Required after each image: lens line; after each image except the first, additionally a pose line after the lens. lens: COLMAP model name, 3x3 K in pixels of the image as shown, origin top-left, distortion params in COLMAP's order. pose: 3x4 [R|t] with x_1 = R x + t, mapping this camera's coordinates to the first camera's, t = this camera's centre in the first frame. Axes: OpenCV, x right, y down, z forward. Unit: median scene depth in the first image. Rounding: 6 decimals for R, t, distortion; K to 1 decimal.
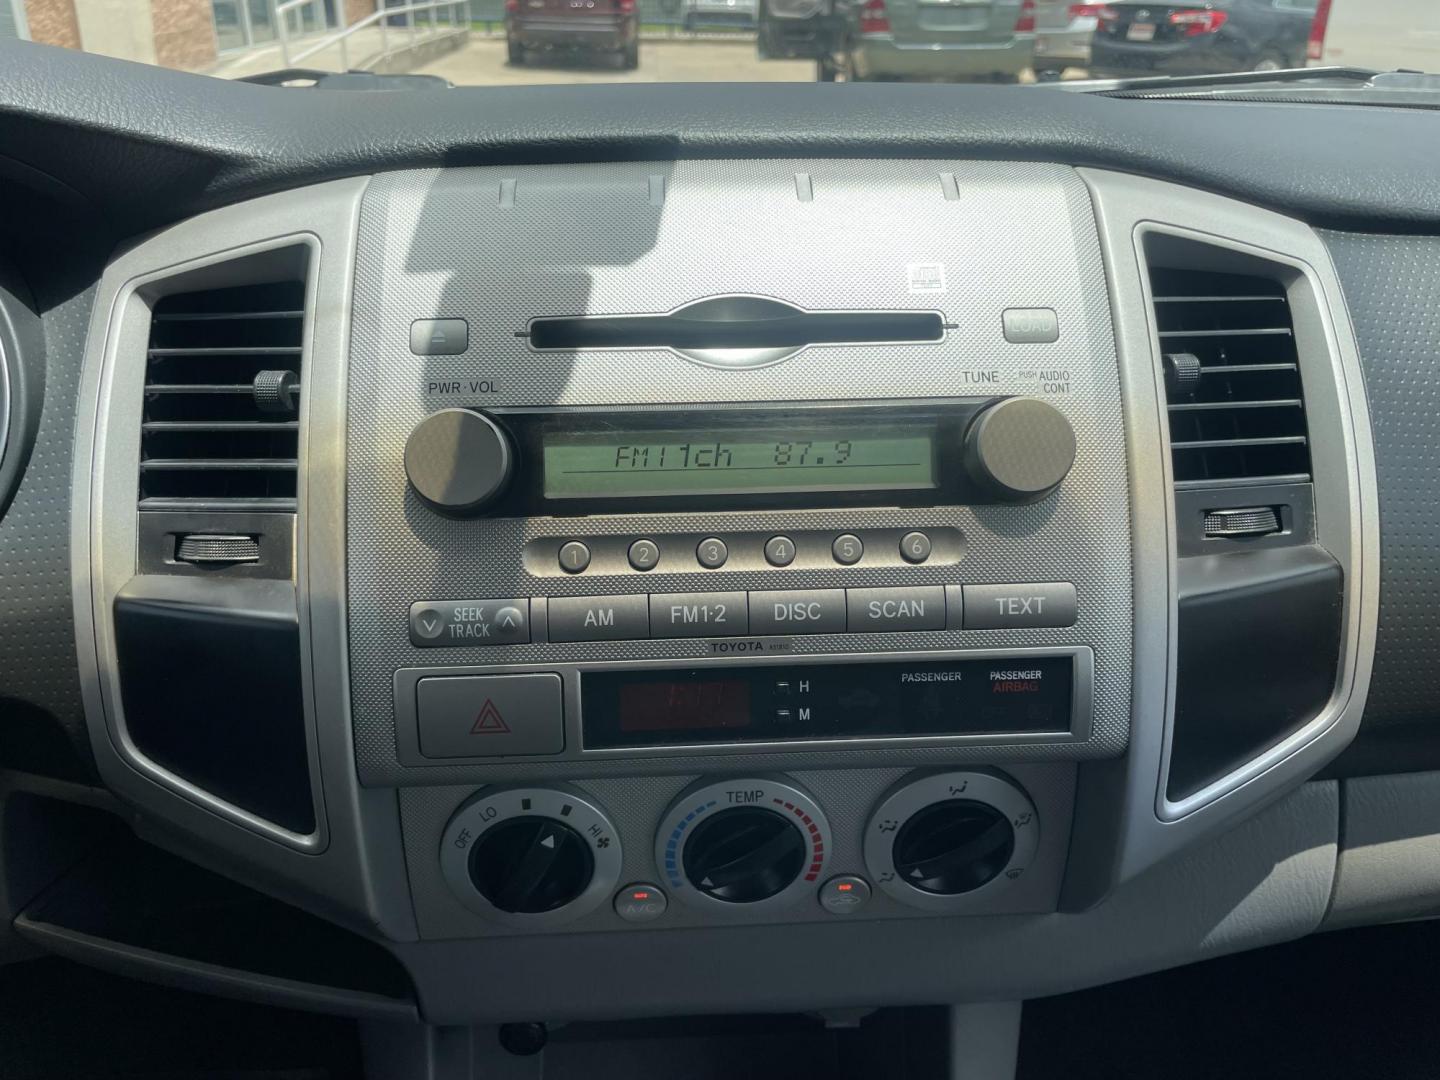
lens RADIAL K [[1112.7, 0, 723.1], [0, 1112.7, 530.2], [0, 0, 1]] dist [0.089935, -0.131067]
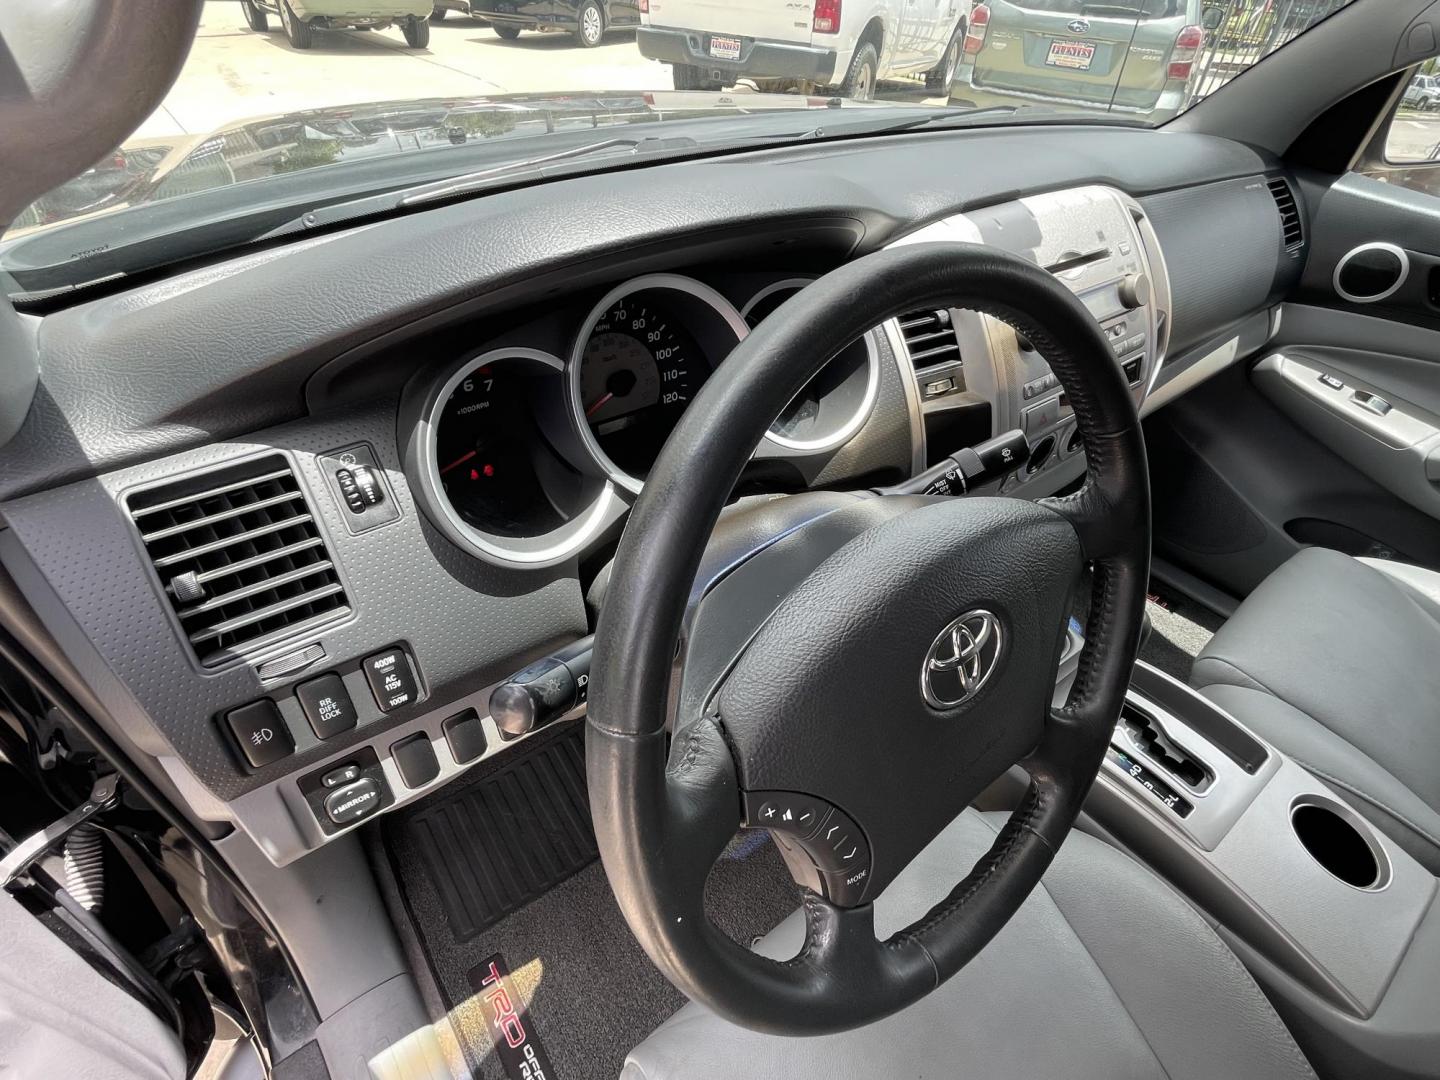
lens RADIAL K [[727.0, 0, 720.0], [0, 727.0, 540.0], [0, 0, 1]] dist [-0.000568, 0.000192]
pose [[0.820516, -0.329916, 0.466807, -1.682399], [0.204523, 0.932012, 0.299206, -0.243491], [-0.533783, -0.150031, 0.832206, -0.152988]]
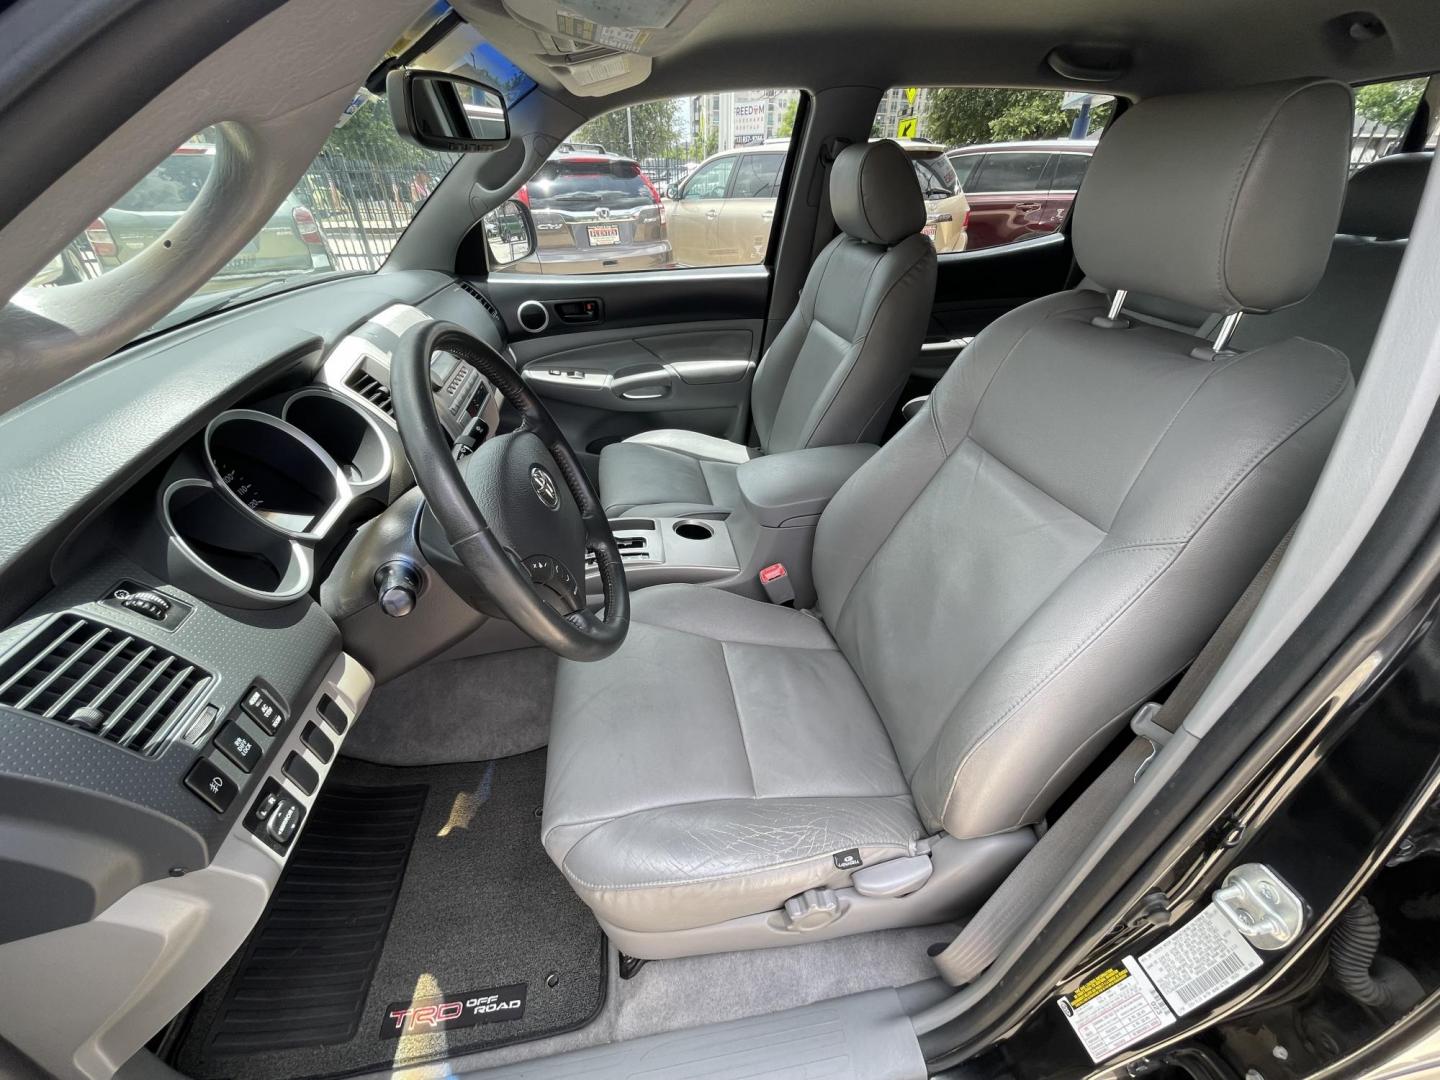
lens RADIAL K [[585.6, 0, 721.7], [0, 585.6, 544.1], [0, 0, 1]] dist [-0.001202, 0.000081]
pose [[-0.109395, -0.540960, 0.833903, -2.590332], [0.443534, 0.724223, 0.527994, -0.297194], [-0.889556, 0.427625, 0.160708, -0.214170]]
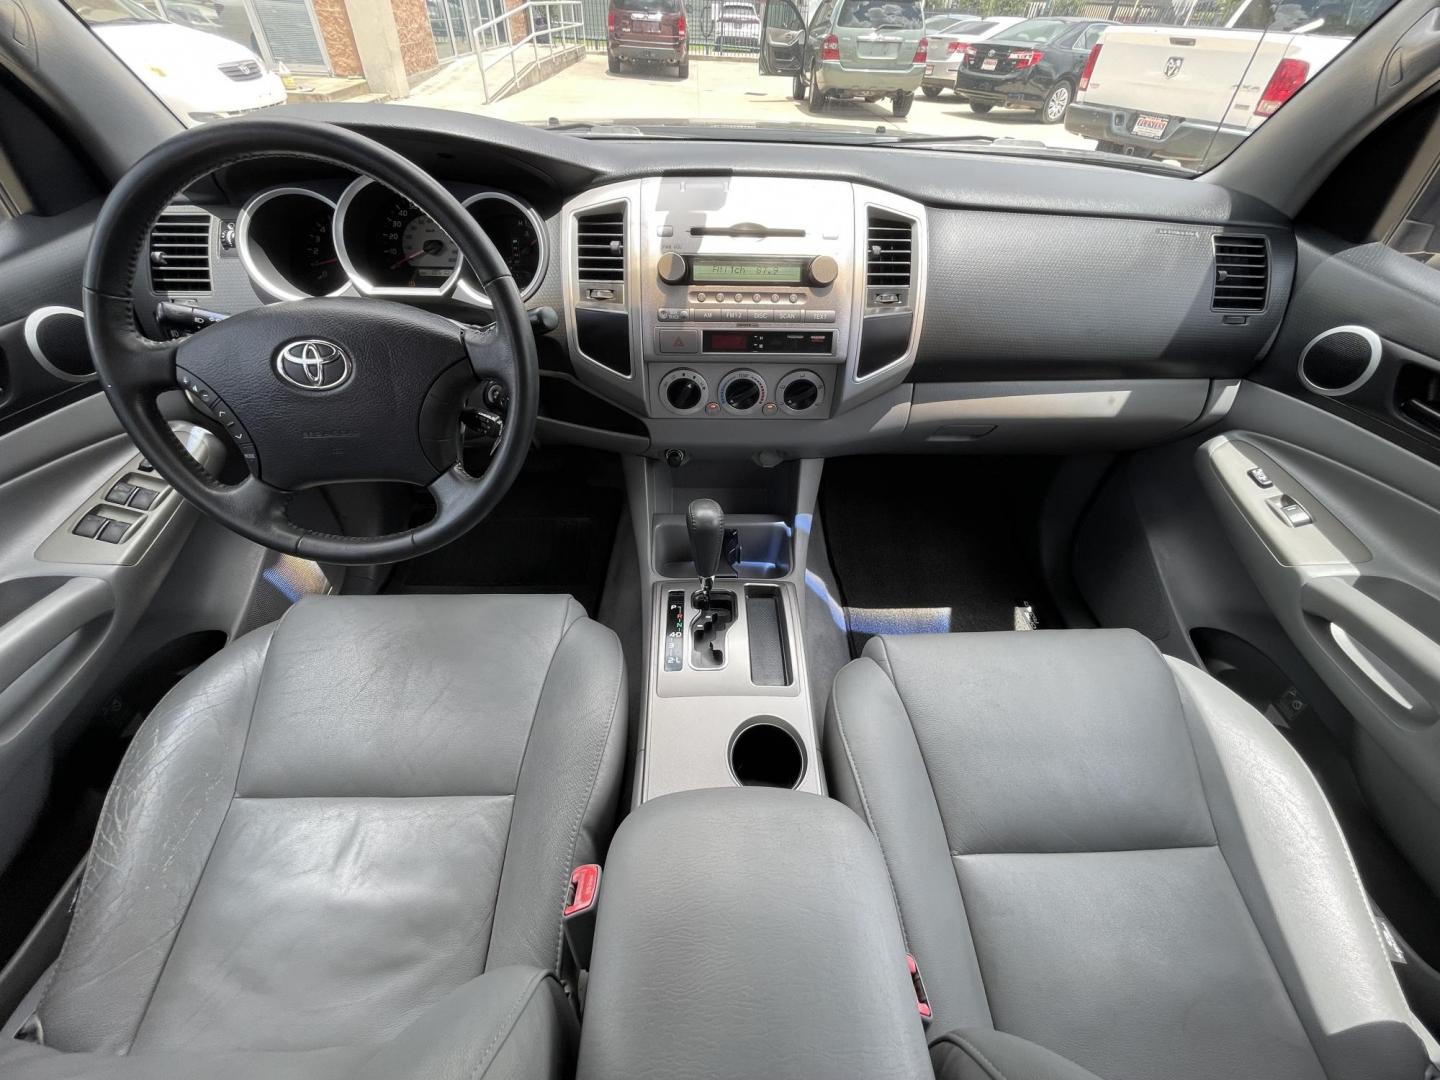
lens RADIAL K [[585.6, 0, 721.7], [0, 585.6, 544.1], [0, 0, 1]] dist [-0.001202, 0.000081]
pose [[0.999358, 0.035804, 0.001539, -0.035709], [-0.034780, 0.958625, 0.282540, 0.234569], [0.008641, -0.282412, 0.959254, -1.008331]]
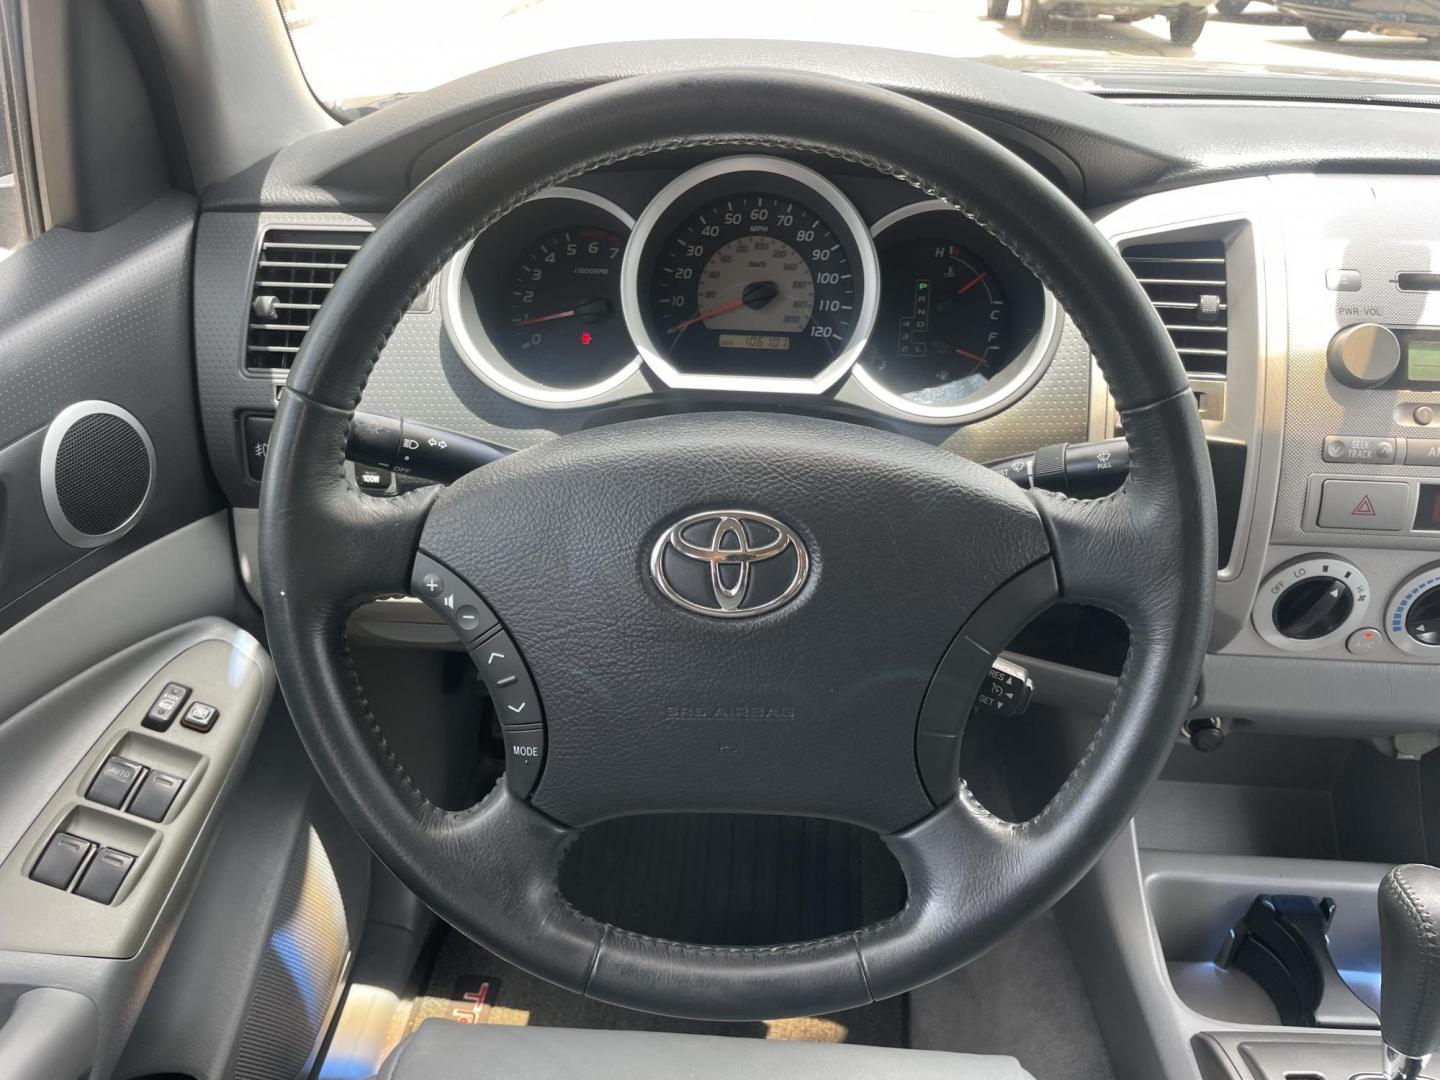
lens RADIAL K [[1112.7, 0, 723.1], [0, 1112.7, 530.2], [0, 0, 1]] dist [0.089935, -0.131067]
pose [[0.993752, 0.070856, -0.086233, -0.934188], [-0.065260, 0.995678, 0.066074, 0.139333], [0.090542, -0.060034, 0.994082, -0.738451]]
